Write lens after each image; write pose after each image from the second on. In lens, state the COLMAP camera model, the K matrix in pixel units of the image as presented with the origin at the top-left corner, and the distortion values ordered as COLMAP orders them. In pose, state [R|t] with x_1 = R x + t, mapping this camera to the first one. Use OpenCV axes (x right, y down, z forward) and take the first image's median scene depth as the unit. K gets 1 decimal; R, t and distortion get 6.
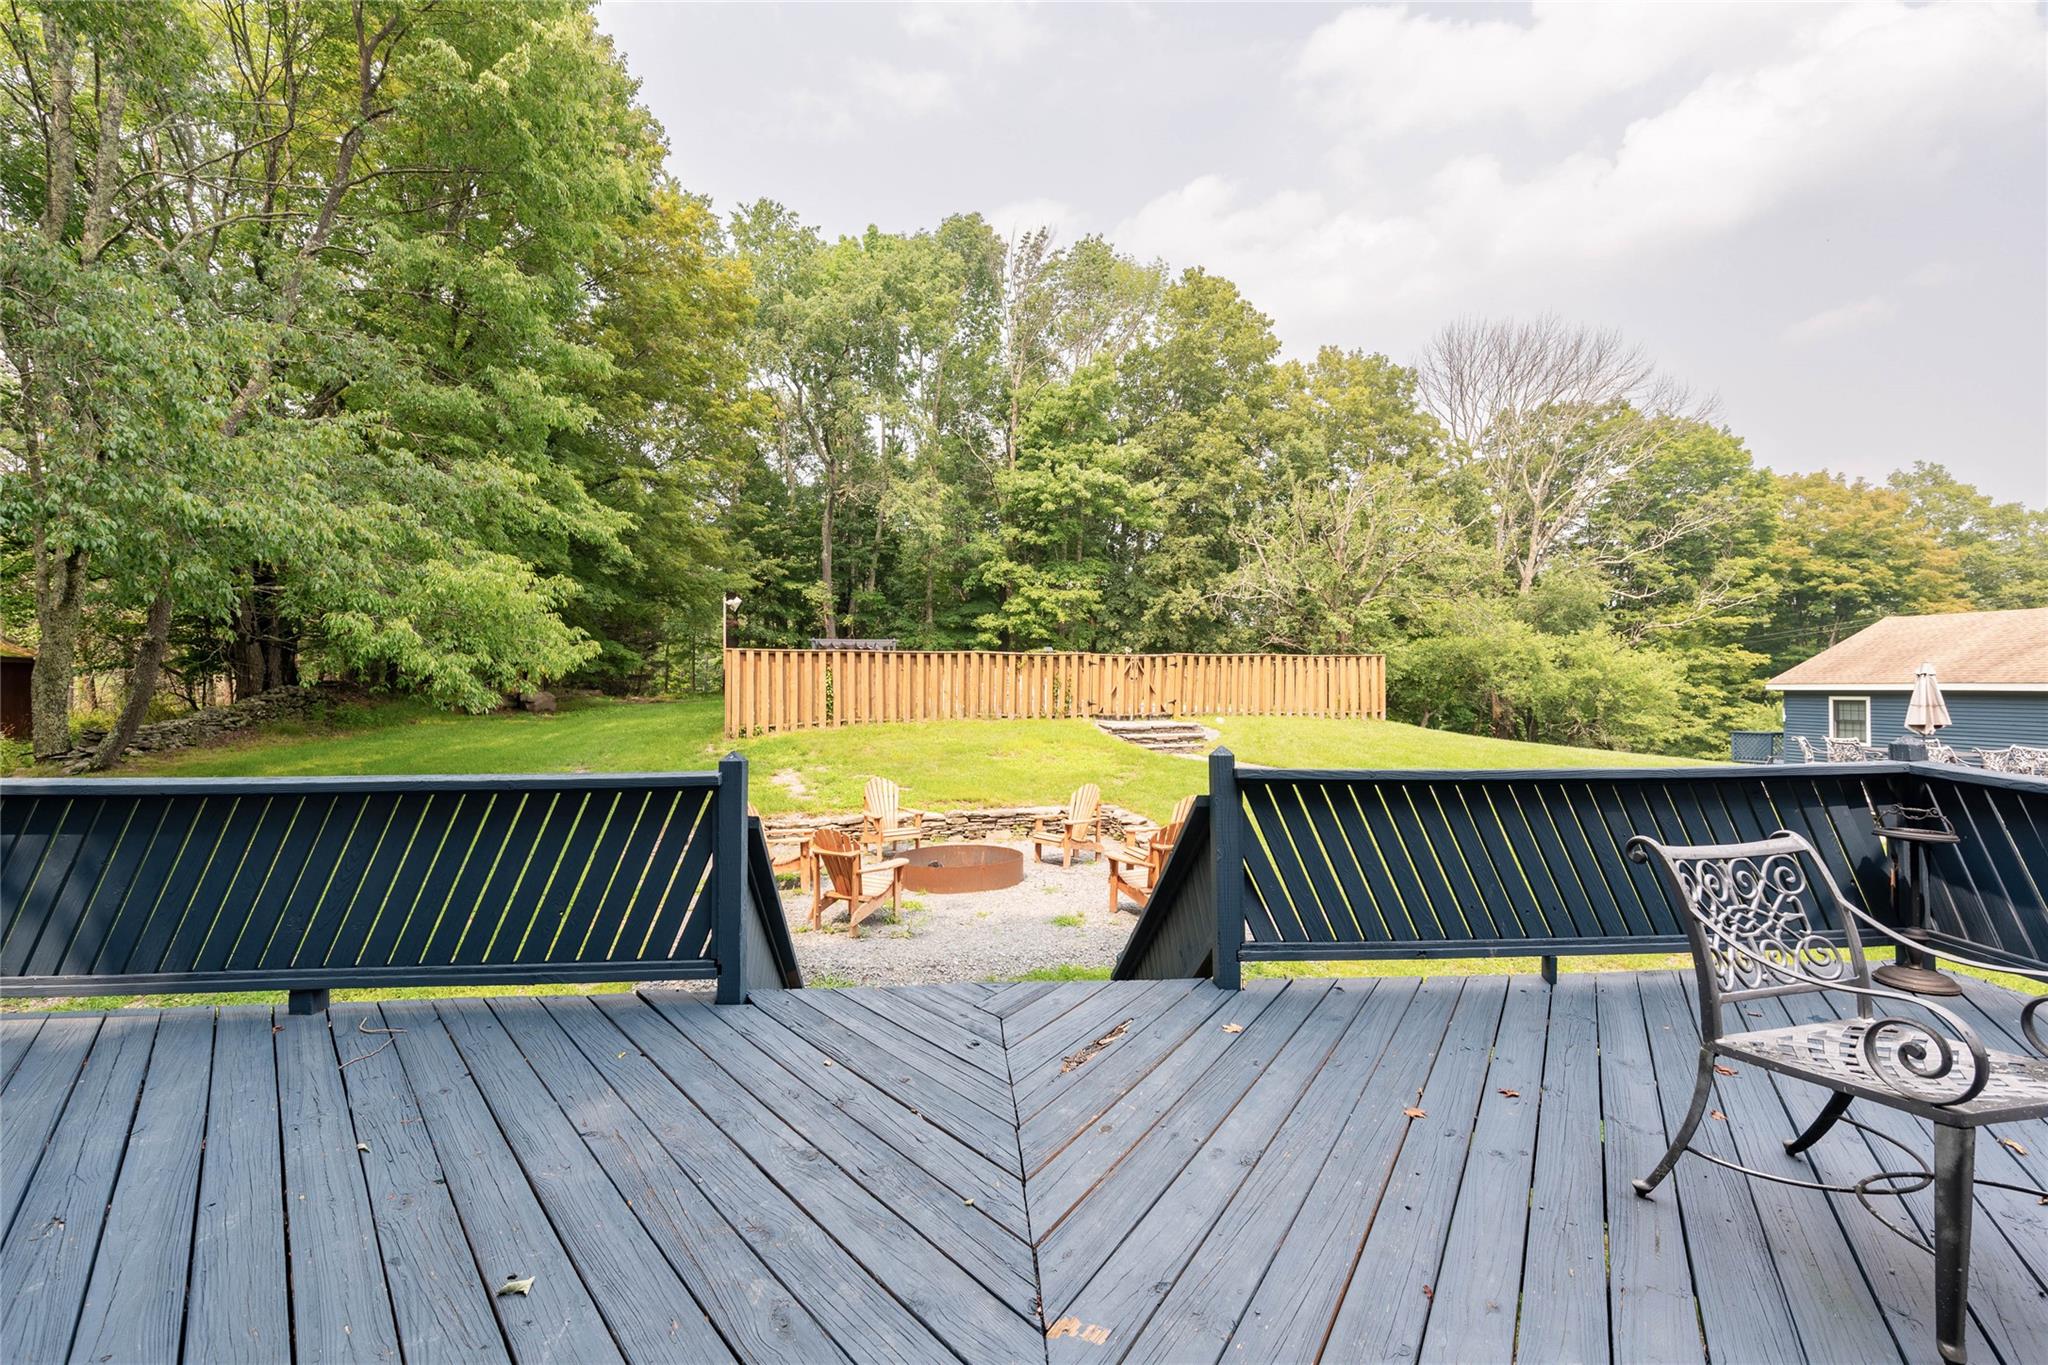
lens RADIAL K [[881.7, 0, 1042.6], [0, 881.7, 674.0], [0, 0, 1]] dist [-0.003839, 0.000103]
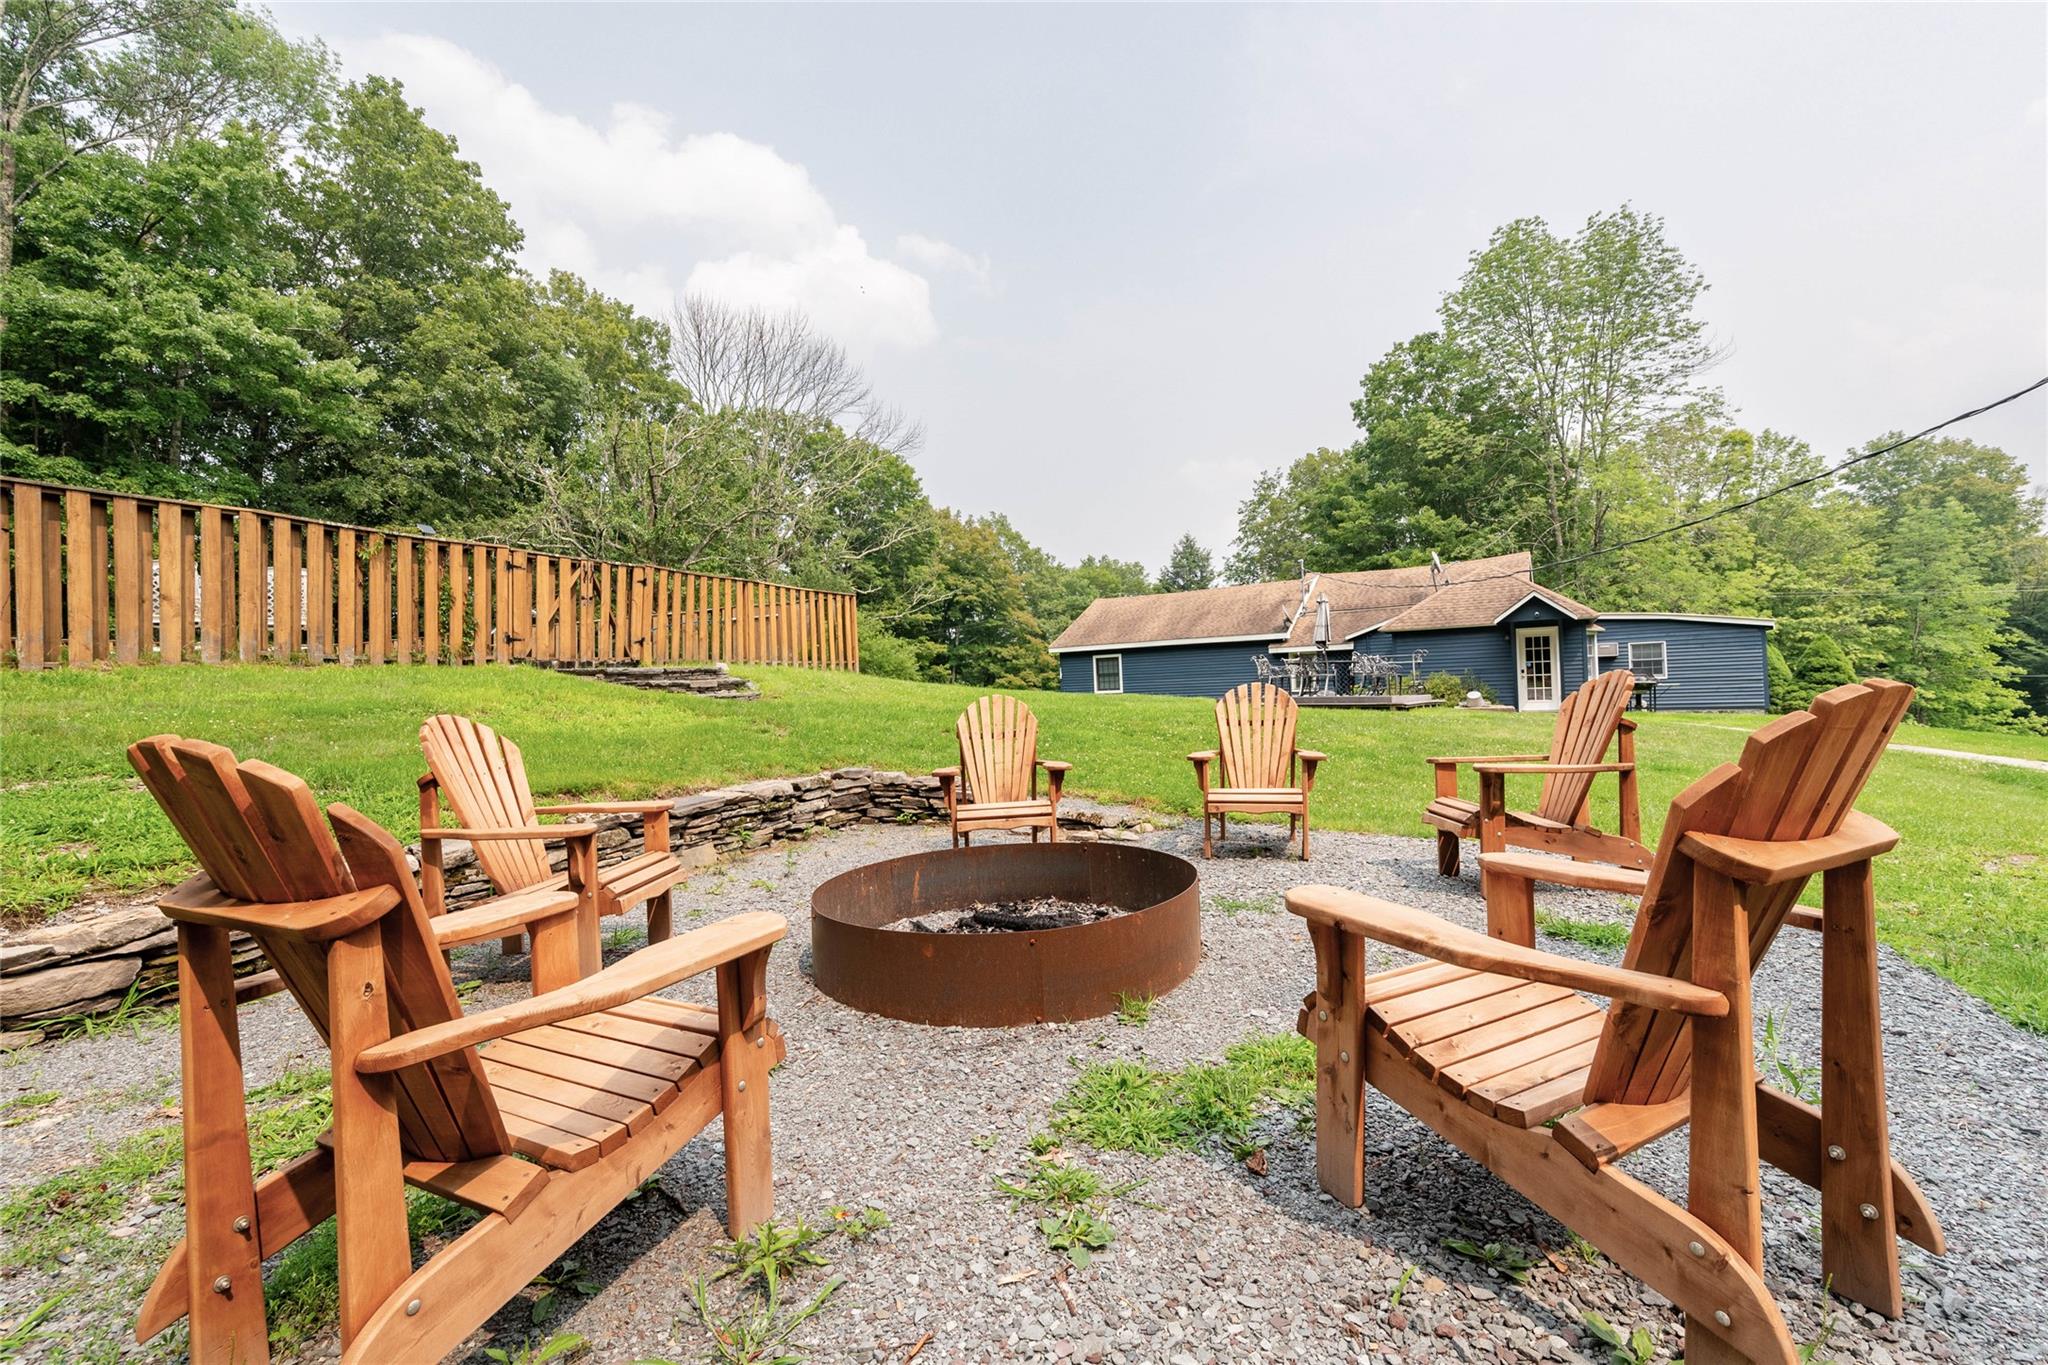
lens RADIAL K [[860.5, 0, 1012.1], [0, 860.5, 690.3], [0, 0, 1]] dist [0.001763, -0.000505]
pose [[0.602489, -0.028786, 0.797608, -0.096127], [0.034957, 0.999342, 0.009662, 0.036589], [-0.797361, 0.022061, 0.603099, 0.219389]]
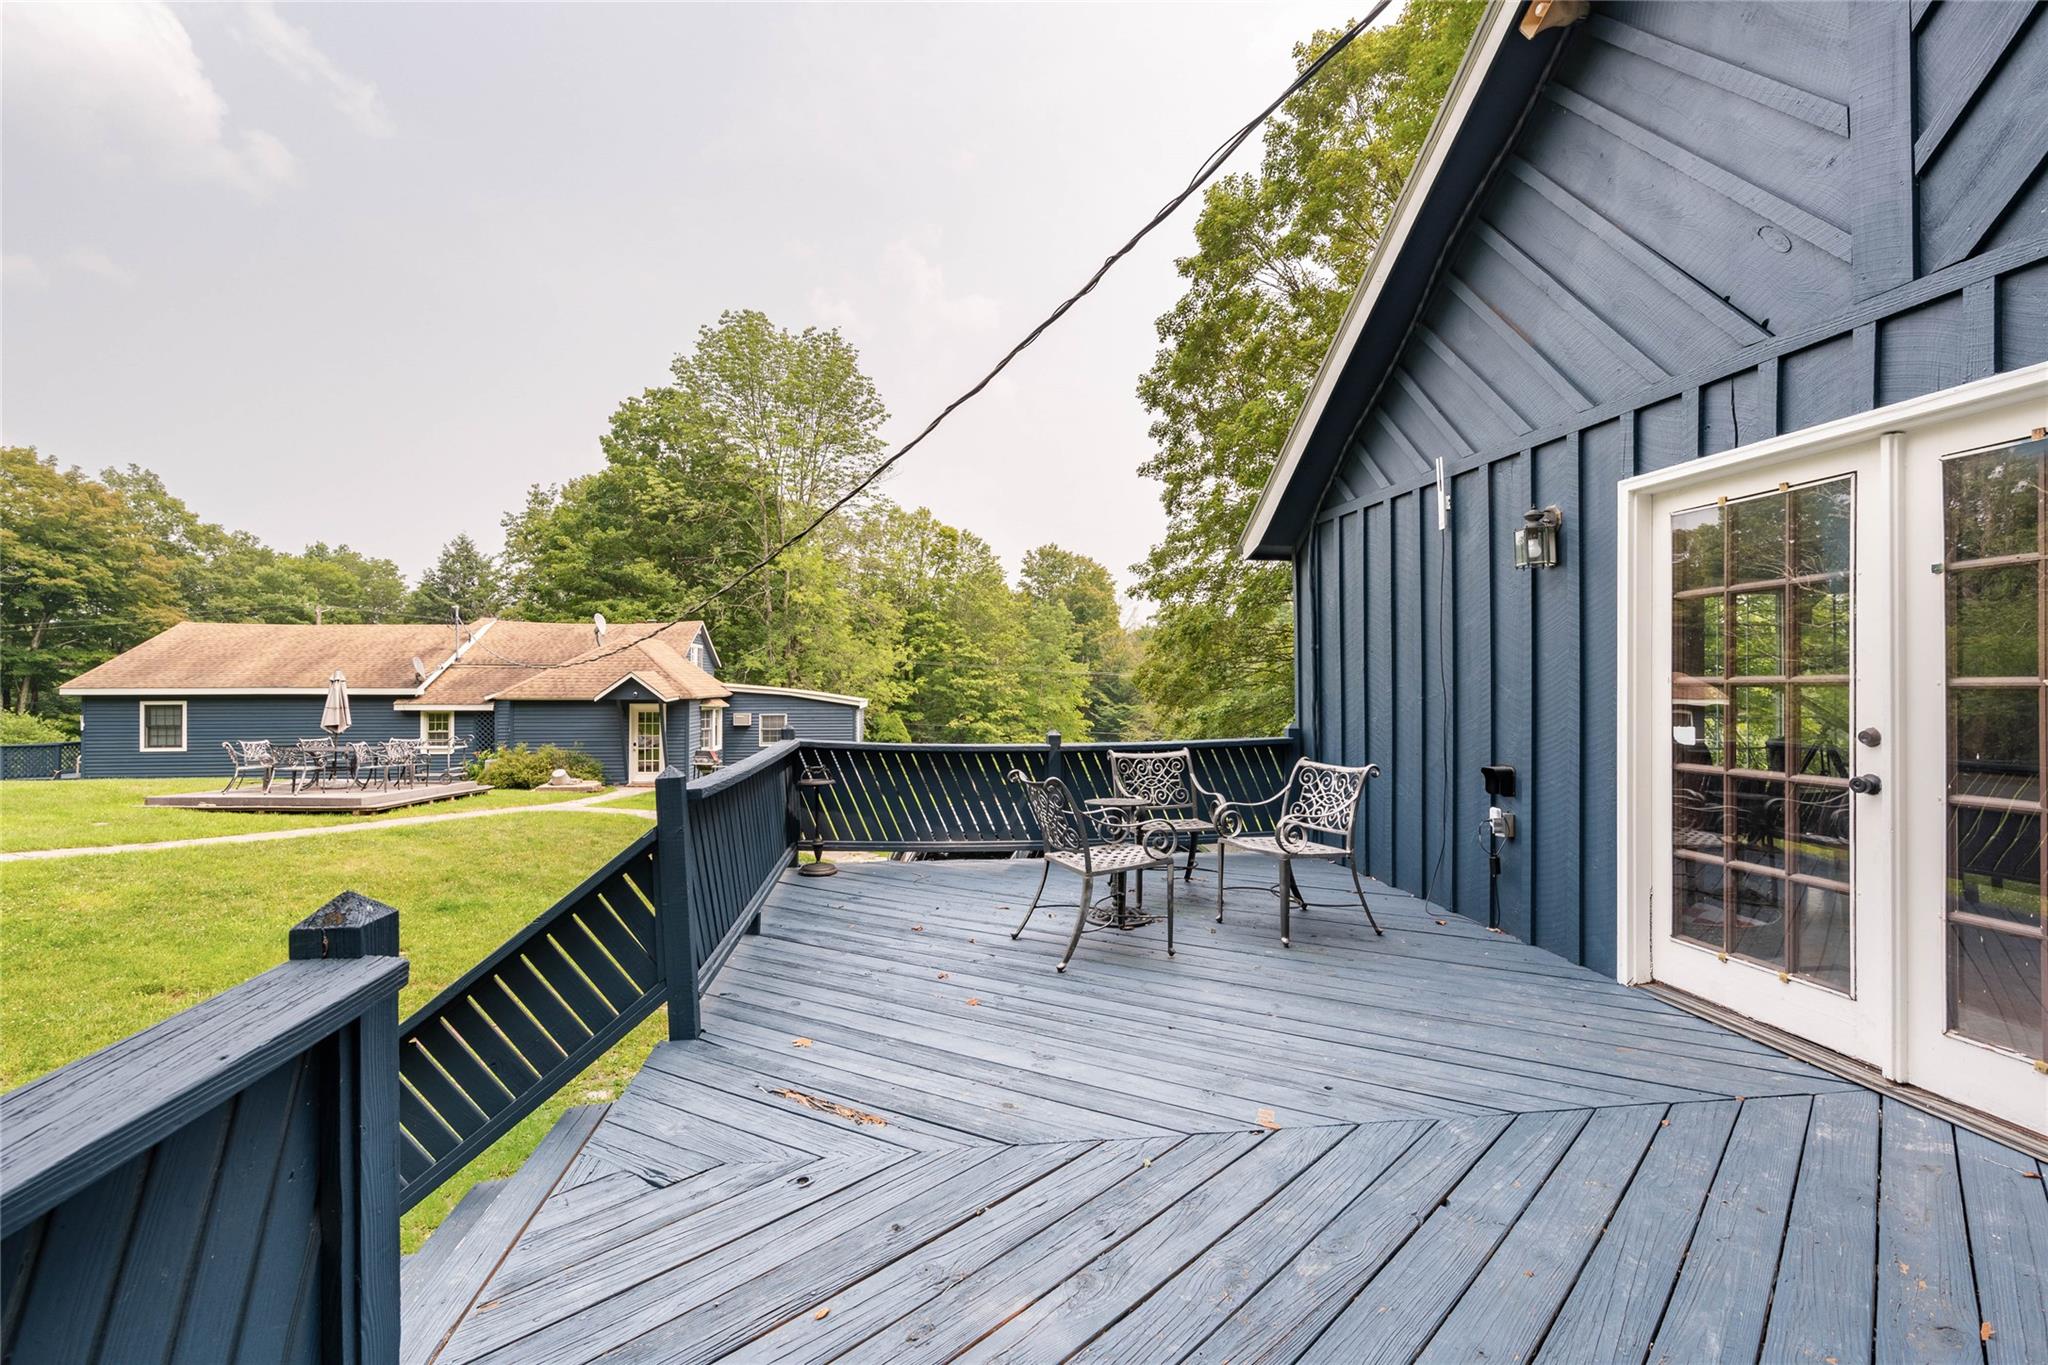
lens RADIAL K [[881.7, 0, 1012.2], [0, 881.7, 689.9], [0, 0, 1]] dist [-0.003839, 0.000103]
pose [[-0.050834, -0.001633, 0.998706, -0.063633], [-0.012426, 0.999922, 0.001003, 0.000128], [-0.998630, -0.012359, -0.050850, 0.066242]]
